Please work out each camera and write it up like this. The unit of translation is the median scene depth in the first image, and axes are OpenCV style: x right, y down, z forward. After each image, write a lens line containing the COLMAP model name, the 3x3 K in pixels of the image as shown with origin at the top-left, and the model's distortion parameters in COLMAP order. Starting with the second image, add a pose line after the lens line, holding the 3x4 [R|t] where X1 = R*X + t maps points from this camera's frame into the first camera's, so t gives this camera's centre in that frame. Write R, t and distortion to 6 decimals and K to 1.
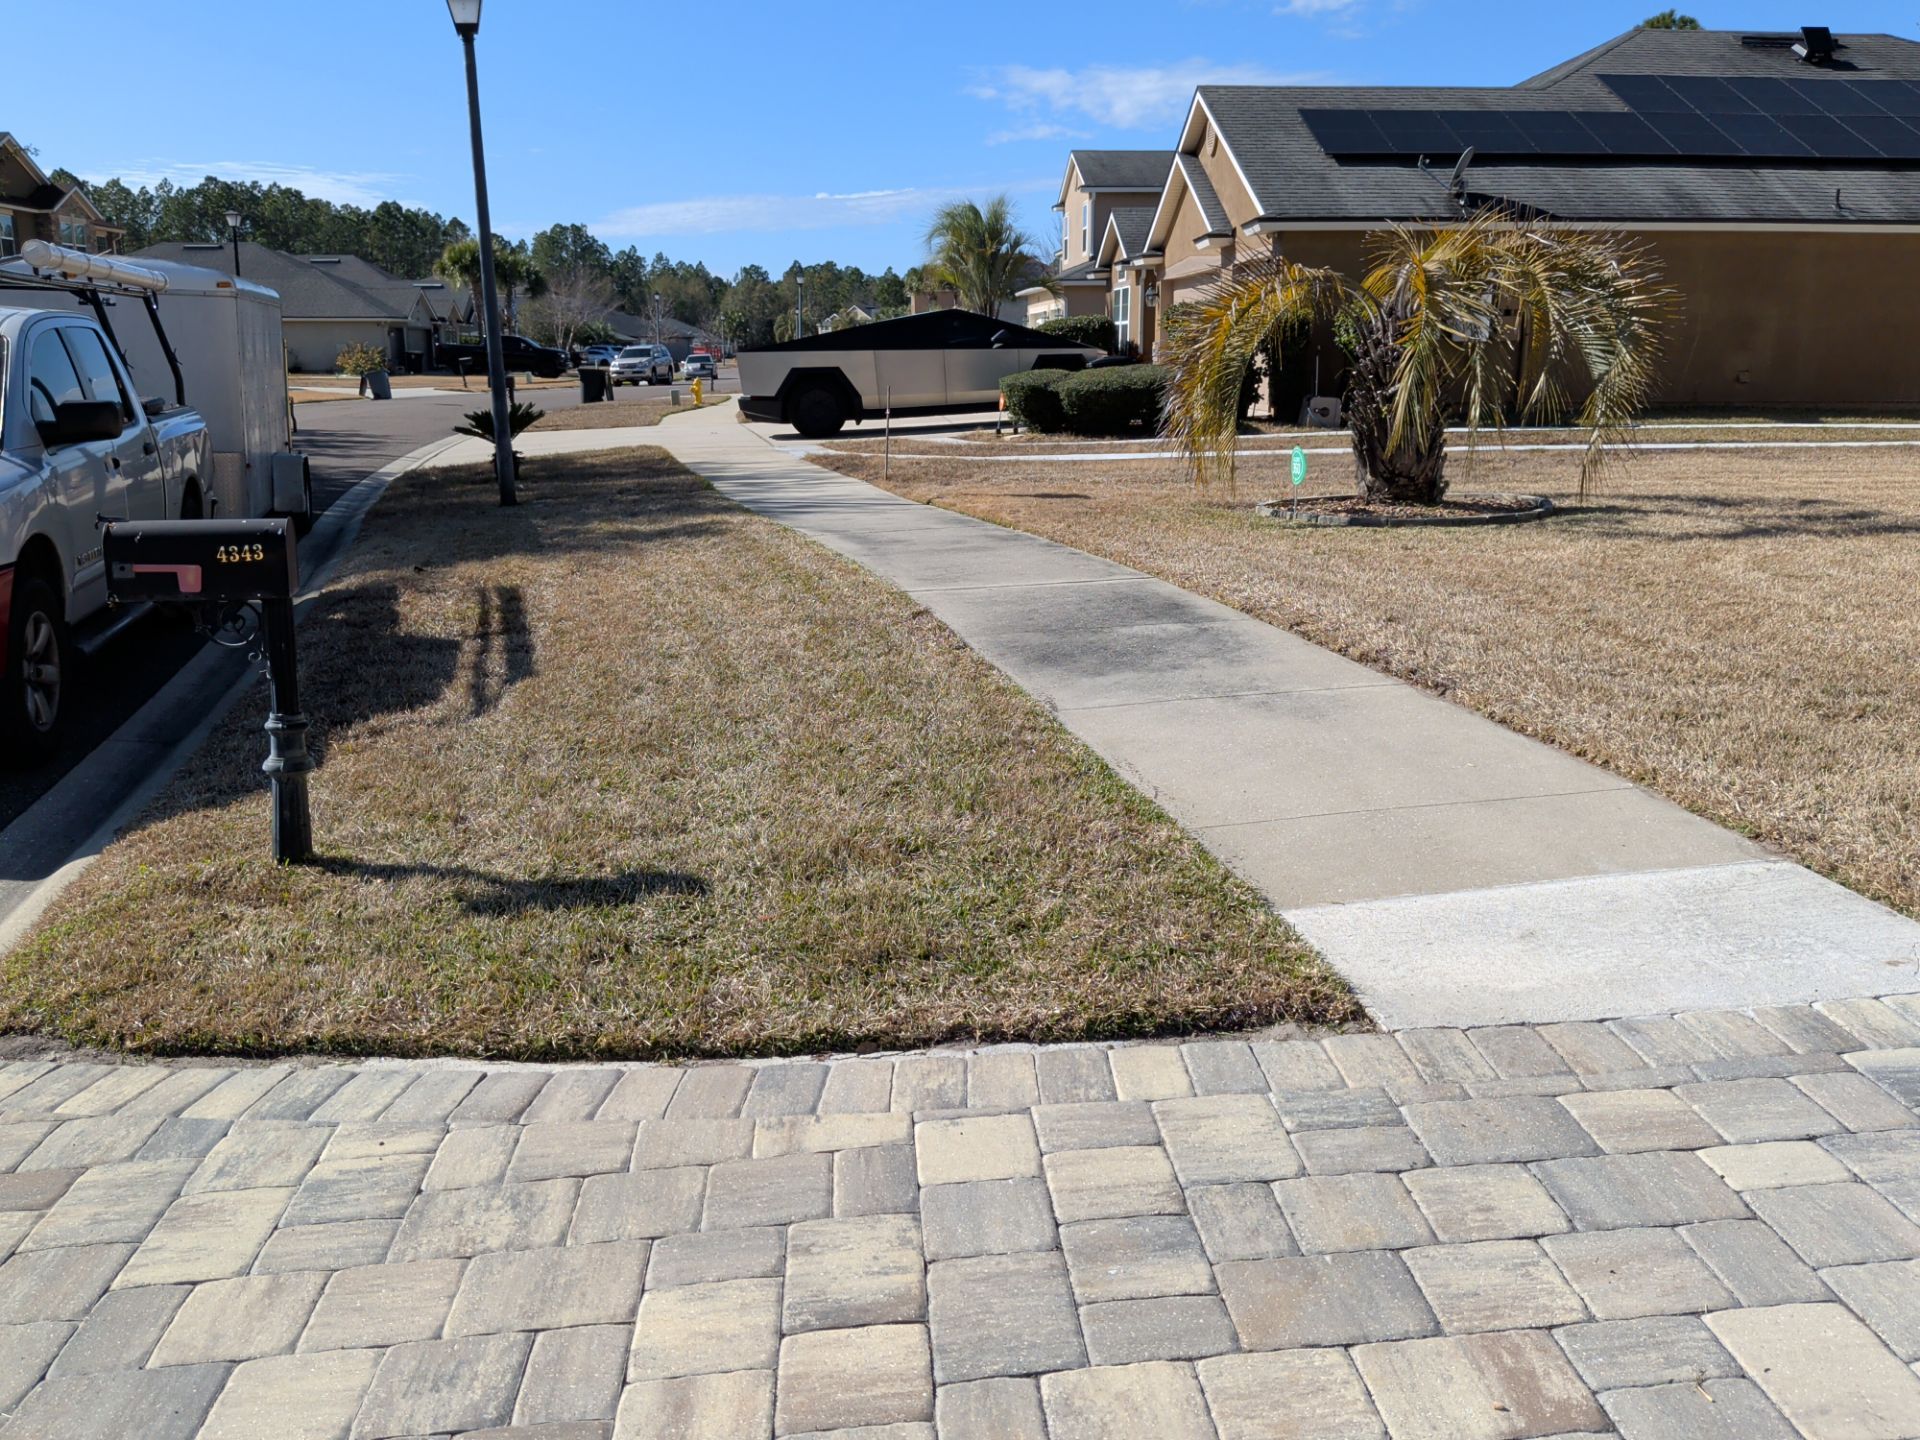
lens RADIAL K [[1593.0, 0, 948.5], [0, 1593.0, 714.5], [0, 0, 1]] dist [0.094569, -0.184820]
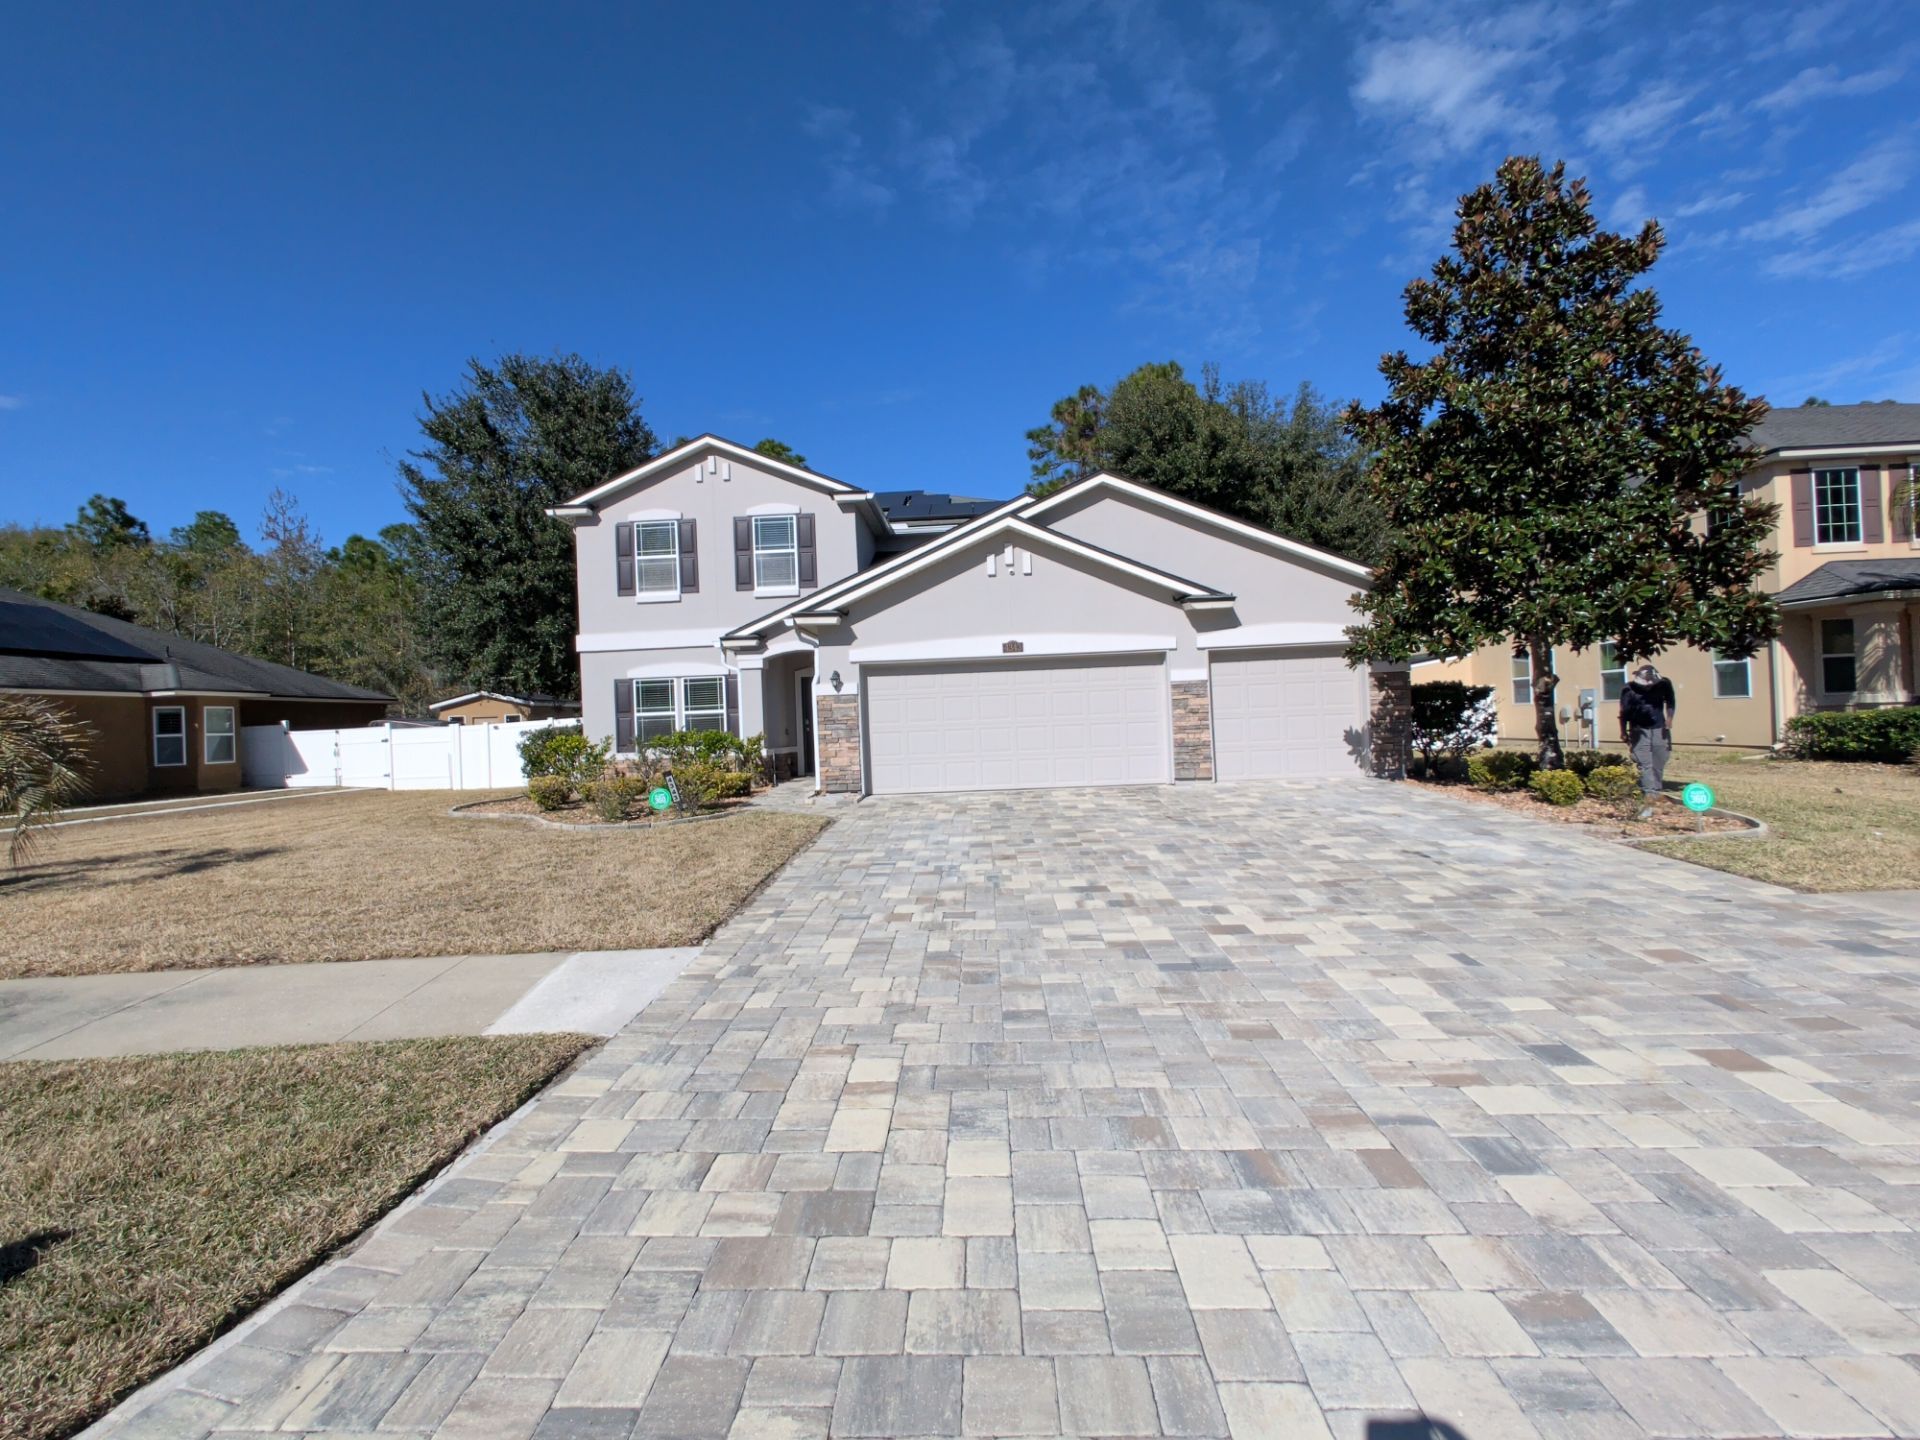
lens RADIAL K [[845.4, 0, 960.0], [0, 845.4, 720.0], [0, 0, 1]] dist [0.001836, 0.000448]
pose [[0.116124, -0.004834, 0.993223, -0.869570], [0.265093, 0.963864, -0.026302, -0.077796], [-0.957205, 0.266351, 0.113209, 0.257619]]
